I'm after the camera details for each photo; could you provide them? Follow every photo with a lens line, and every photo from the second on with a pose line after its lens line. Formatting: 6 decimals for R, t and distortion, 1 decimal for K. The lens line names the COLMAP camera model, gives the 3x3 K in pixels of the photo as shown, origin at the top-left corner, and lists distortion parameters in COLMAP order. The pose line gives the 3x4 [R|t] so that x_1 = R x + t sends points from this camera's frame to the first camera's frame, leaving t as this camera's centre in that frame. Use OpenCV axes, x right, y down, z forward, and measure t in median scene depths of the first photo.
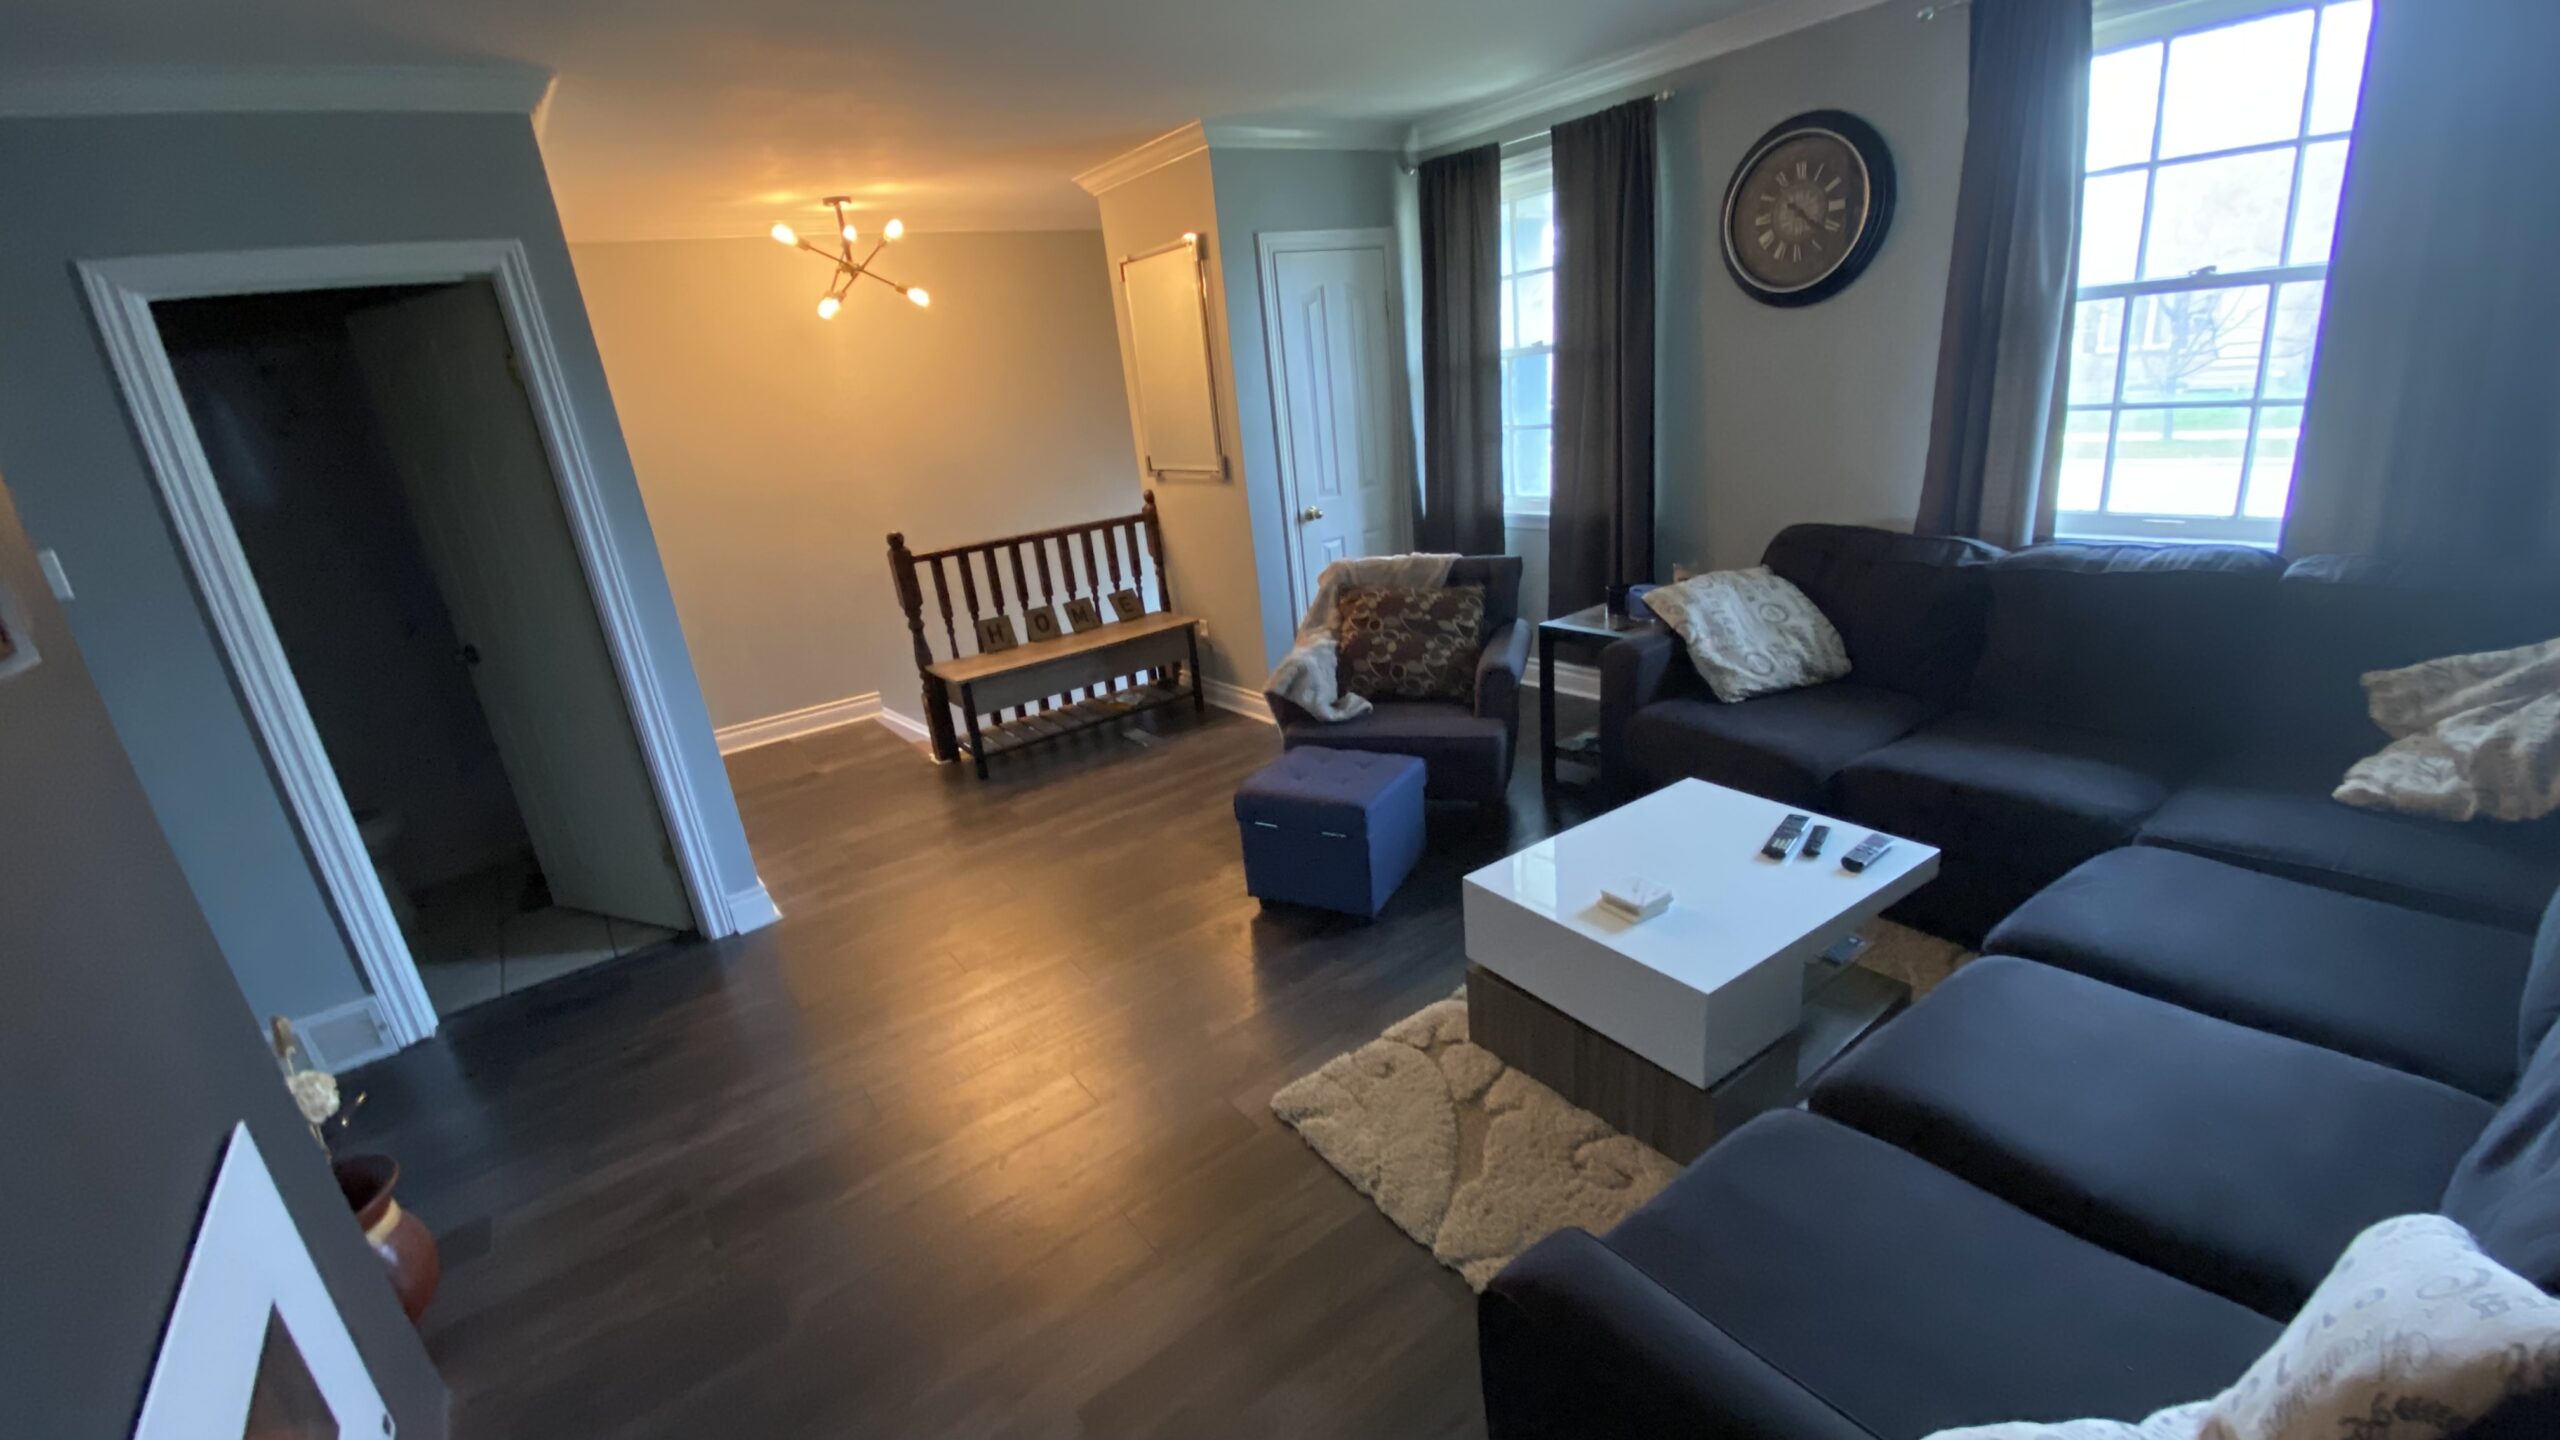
lens RADIAL K [[1048.7, 0, 1265.3], [0, 1048.7, 740.0], [0, 0, 1]] dist [0.059182, -0.043770]
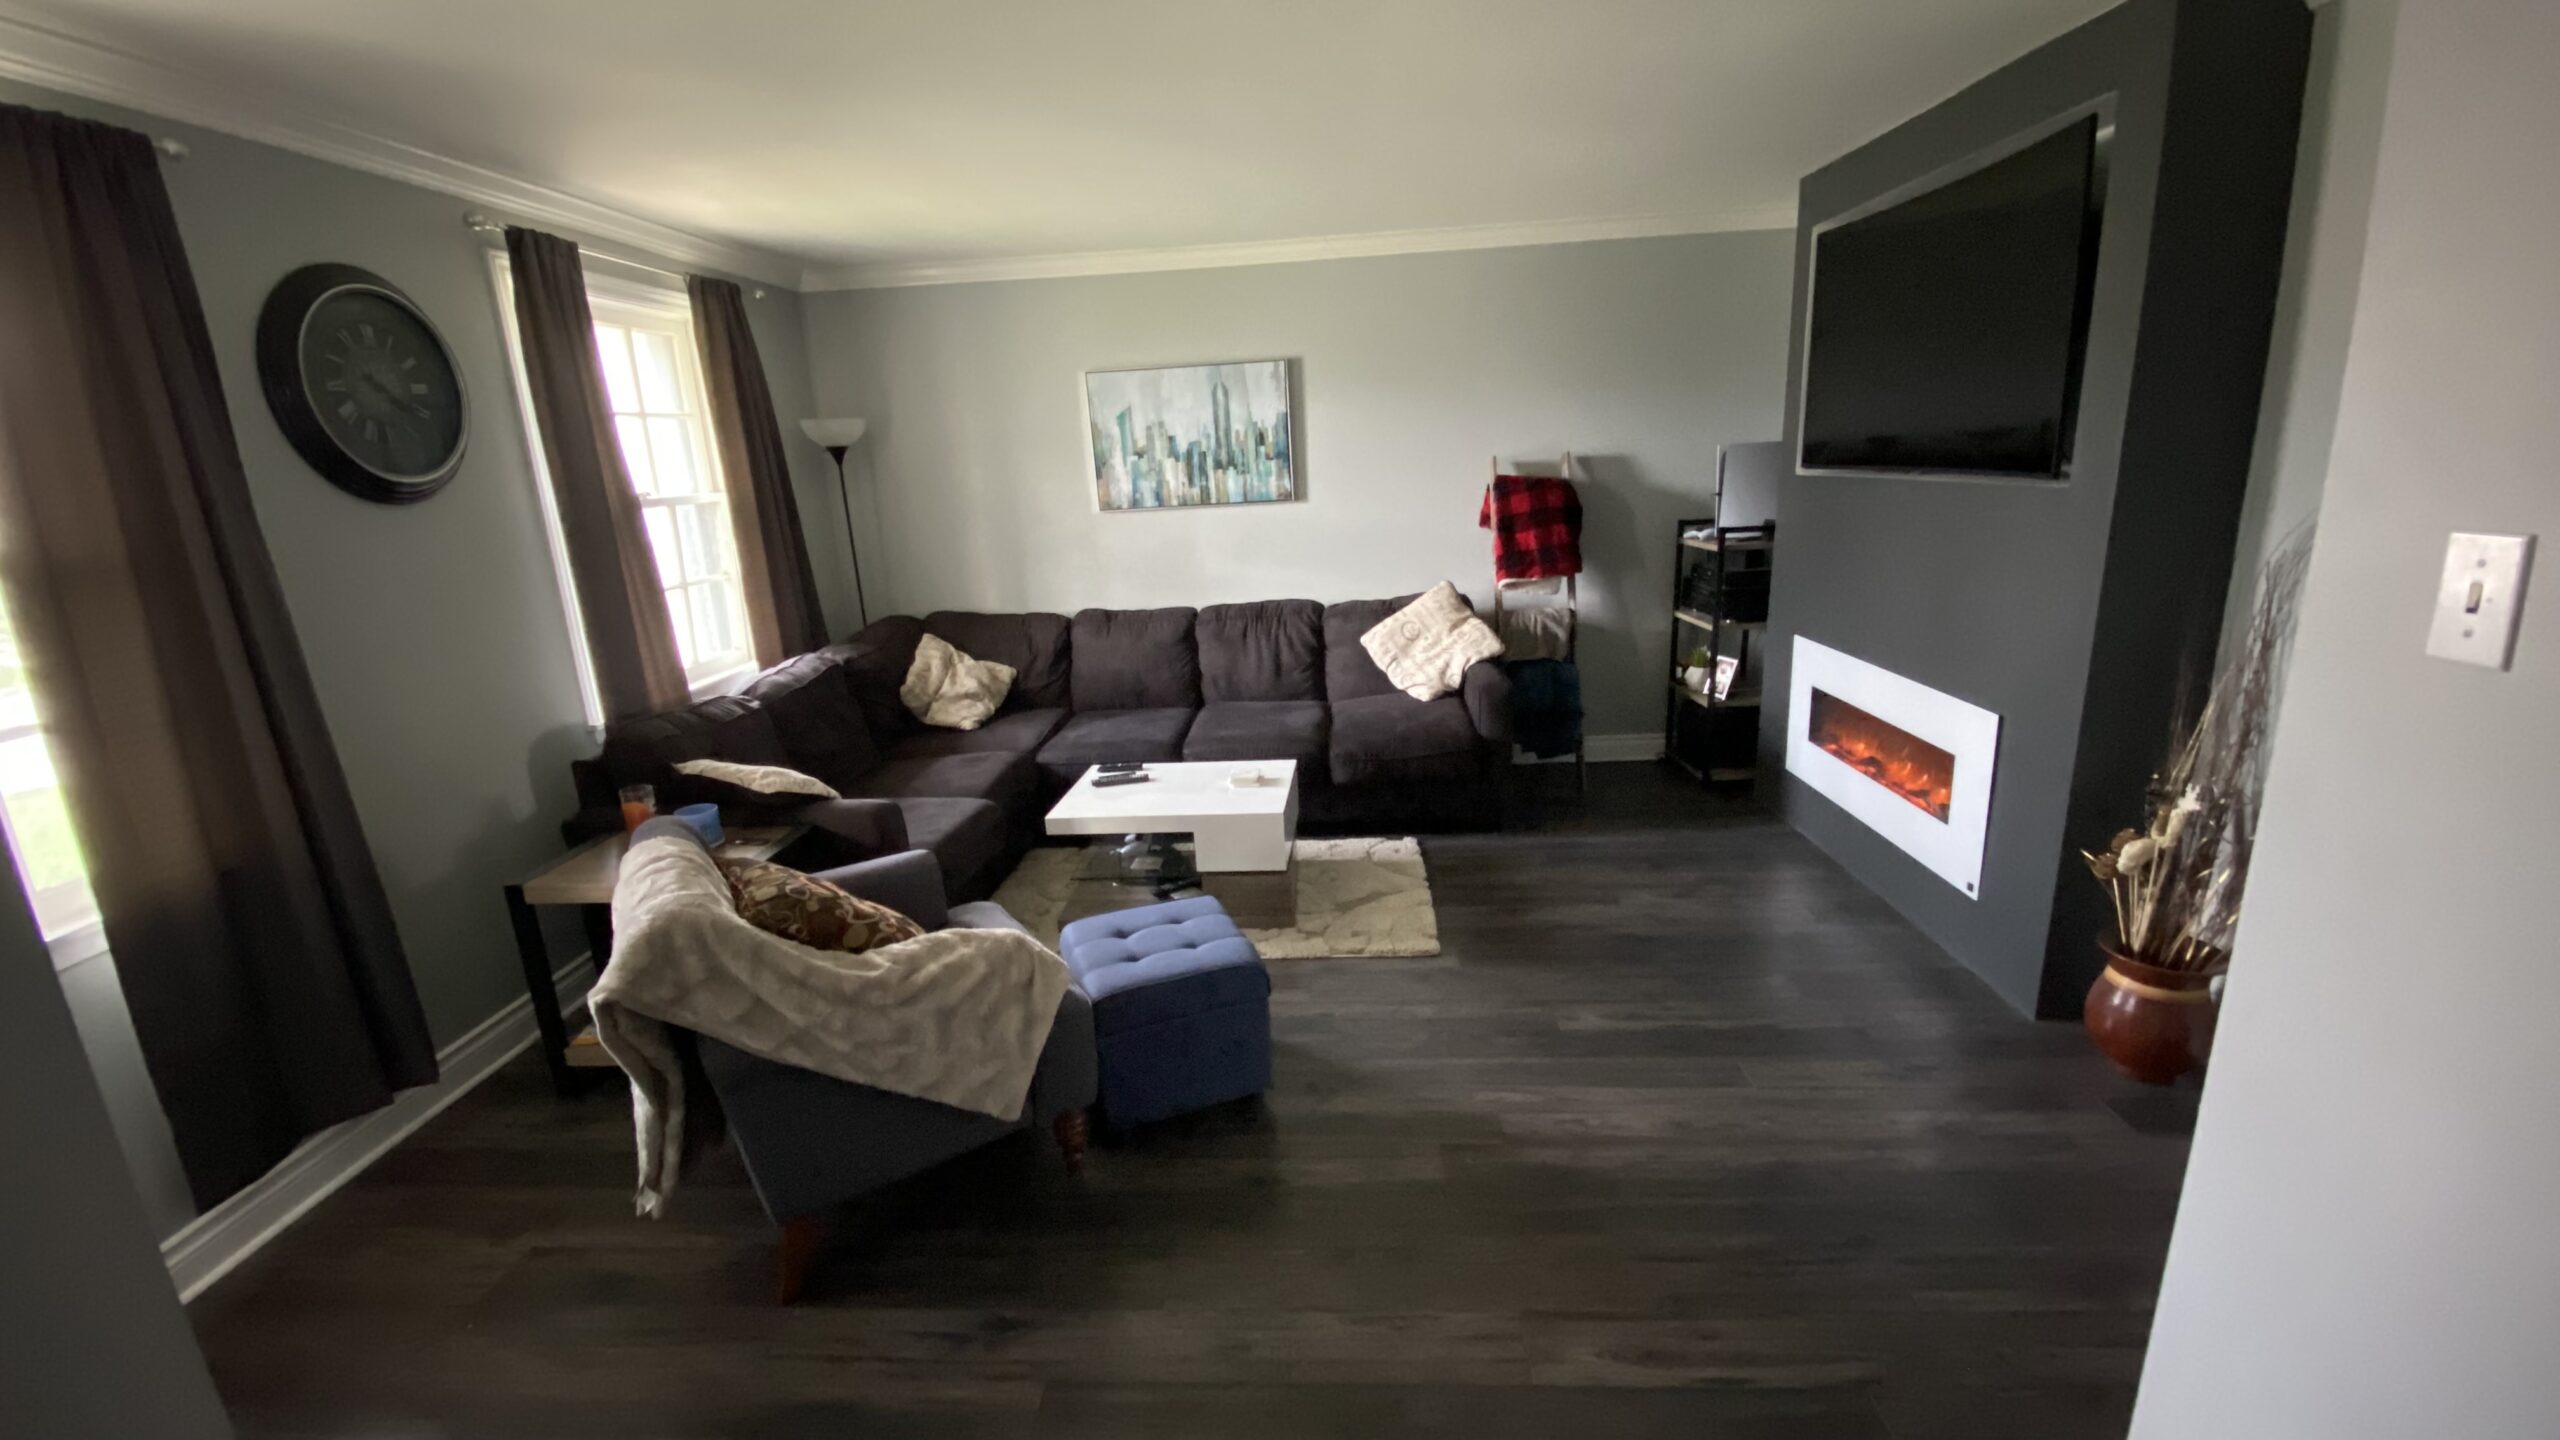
lens RADIAL K [[1048.7, 0, 1265.3], [0, 1048.7, 740.0], [0, 0, 1]] dist [0.059182, -0.043770]
pose [[-0.779140, -0.045289, 0.625212, -0.485806], [0.307890, 0.841138, 0.444623, -0.430382], [-0.546026, 0.538920, -0.641421, 1.293872]]
